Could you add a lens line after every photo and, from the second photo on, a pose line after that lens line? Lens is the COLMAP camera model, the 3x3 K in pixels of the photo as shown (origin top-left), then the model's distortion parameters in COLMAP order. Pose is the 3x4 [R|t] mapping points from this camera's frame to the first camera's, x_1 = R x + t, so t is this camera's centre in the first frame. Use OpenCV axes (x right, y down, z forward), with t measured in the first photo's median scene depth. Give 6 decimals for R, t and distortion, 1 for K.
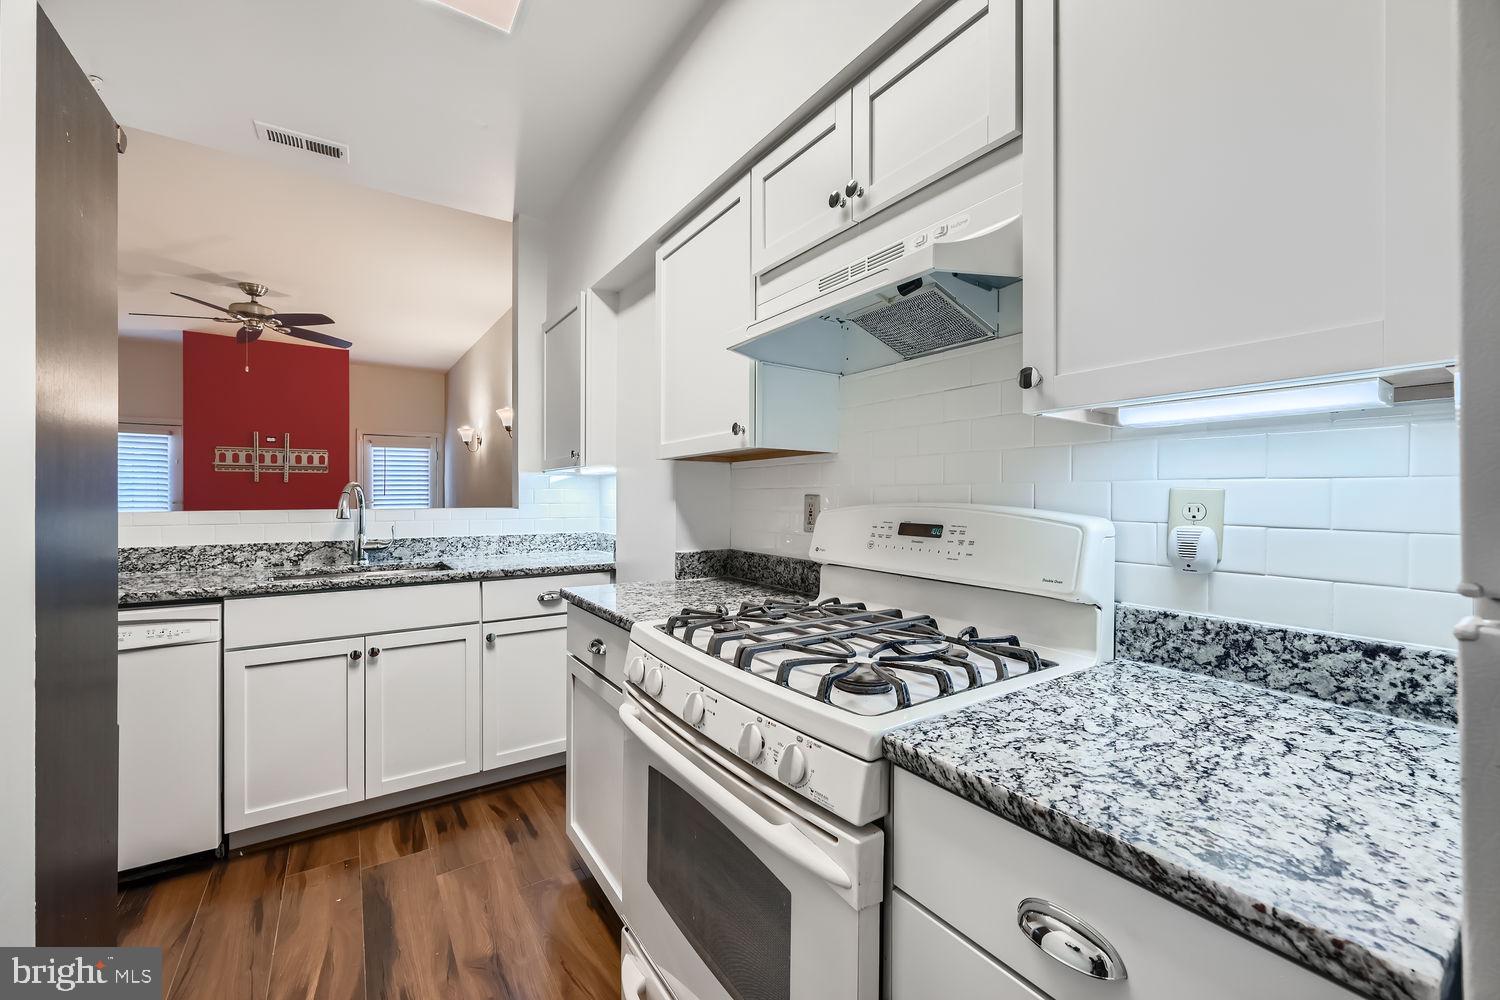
lens RADIAL K [[600.8, 0, 755.4], [0, 600.8, 493.7], [0, 0, 1]] dist [-0.000277, 0.000002]
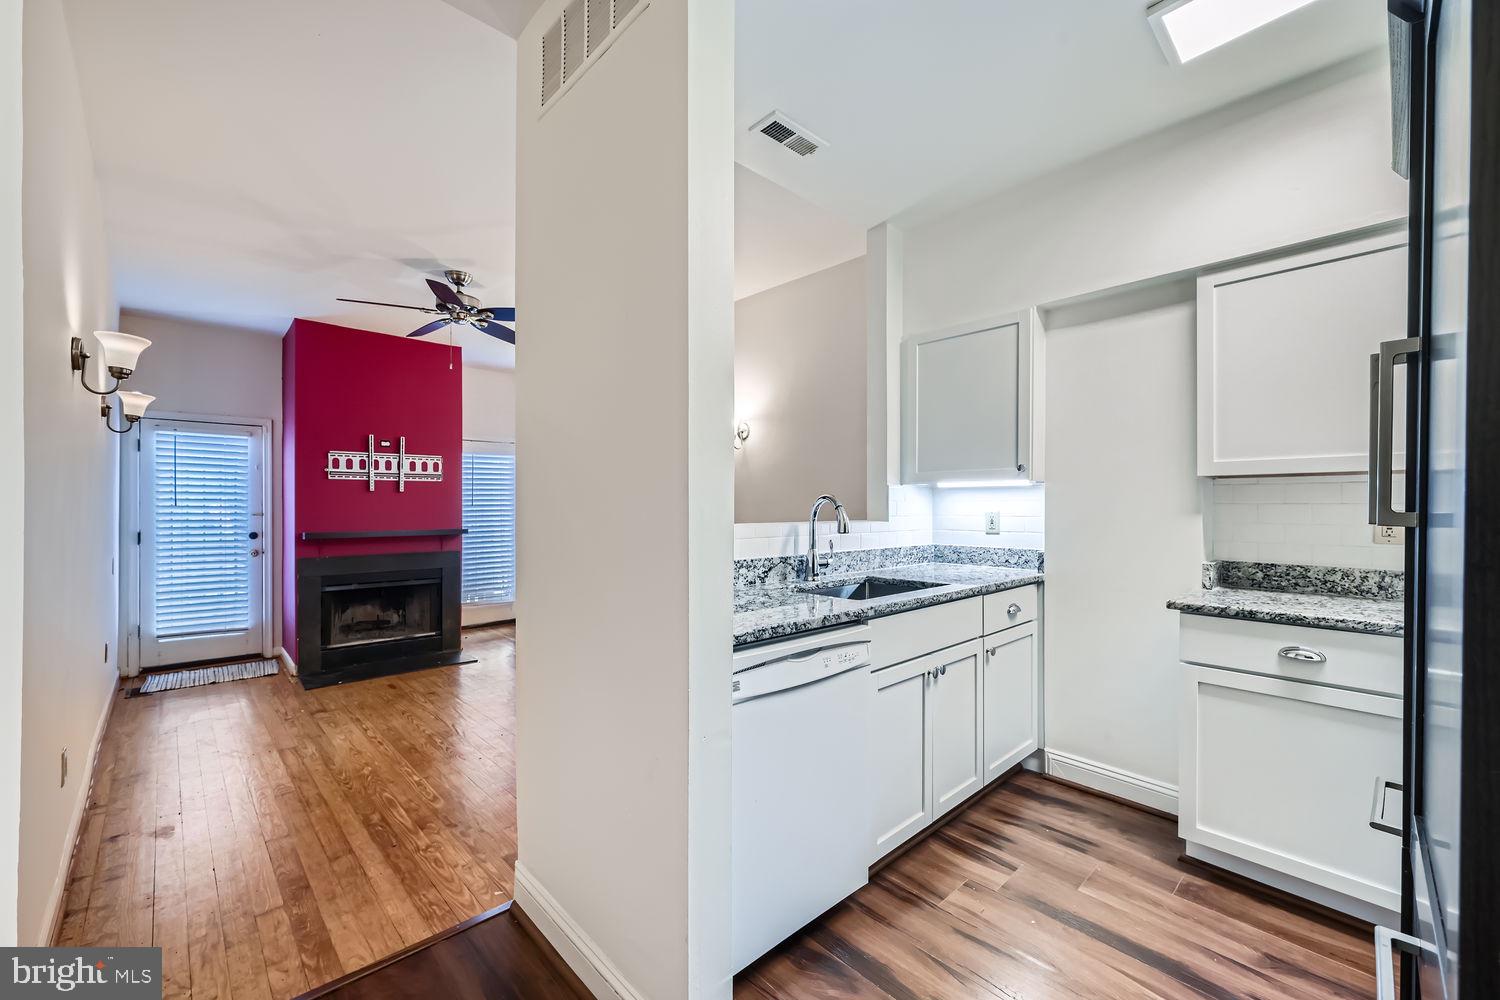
lens RADIAL K [[595.1, 0, 751.4], [0, 595.1, 506.7], [0, 0, 1]] dist [-0.000625, -0.000240]
pose [[0.987749, 0.002226, 0.156034, -0.945999], [-0.002972, 0.999985, 0.004545, -0.004390], [-0.156022, -0.004953, 0.987741, 0.083537]]
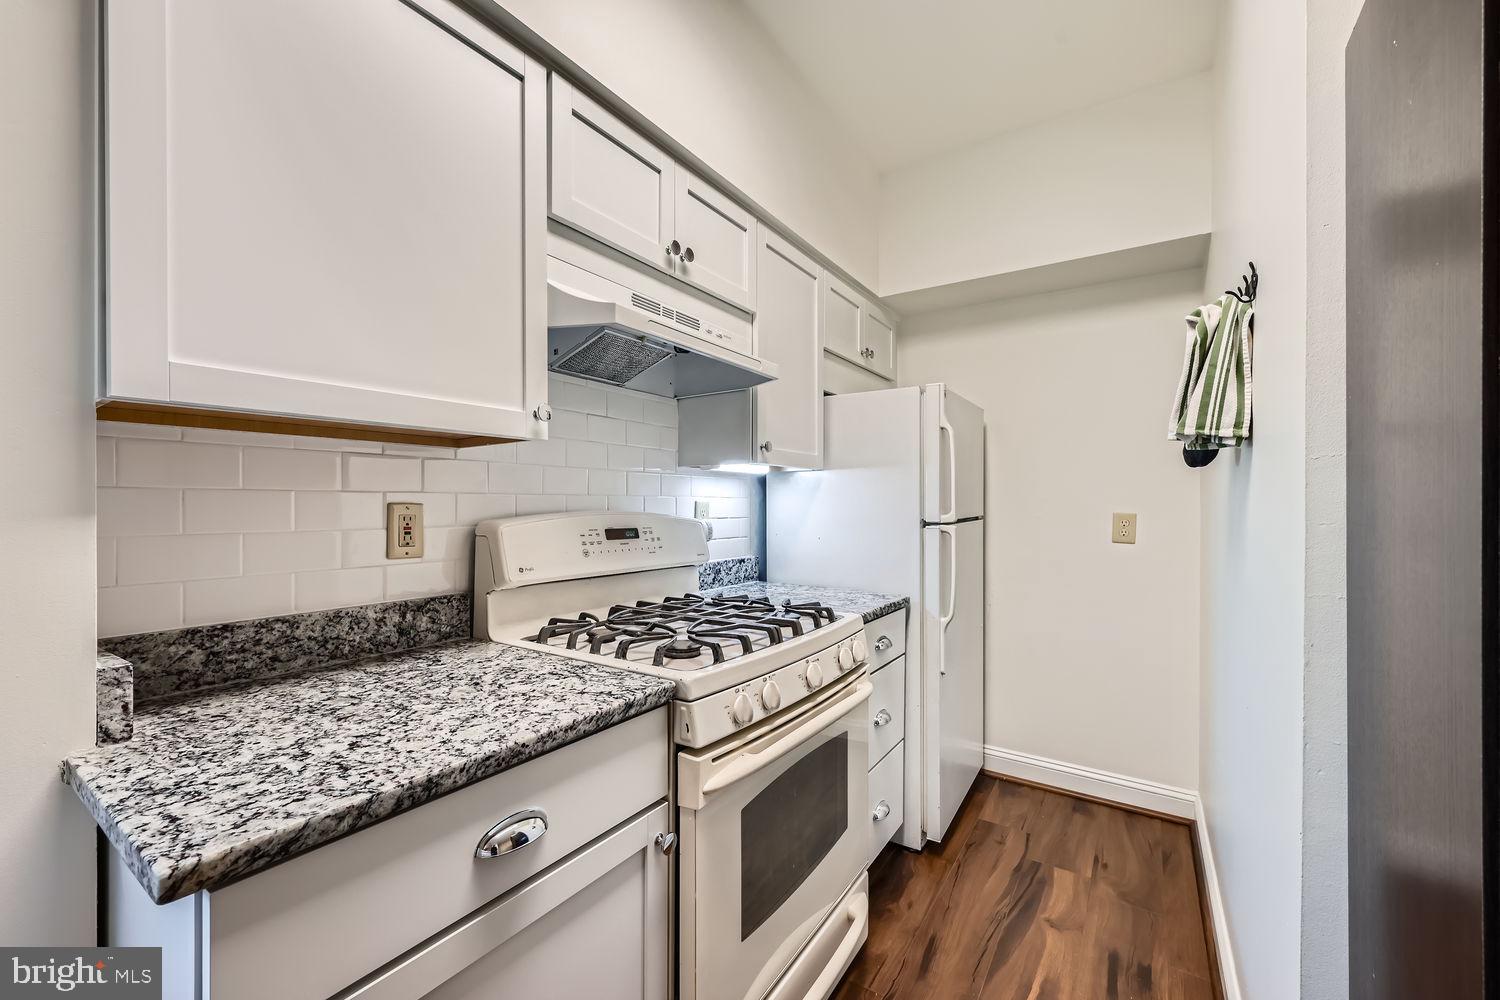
lens RADIAL K [[595.1, 0, 751.4], [0, 595.1, 506.7], [0, 0, 1]] dist [-0.000625, -0.000240]
pose [[-0.379425, -0.003803, 0.925215, -0.520214], [-0.004212, 0.999988, 0.002383, 0.001606], [-0.925213, -0.002993, -0.379436, 0.688397]]
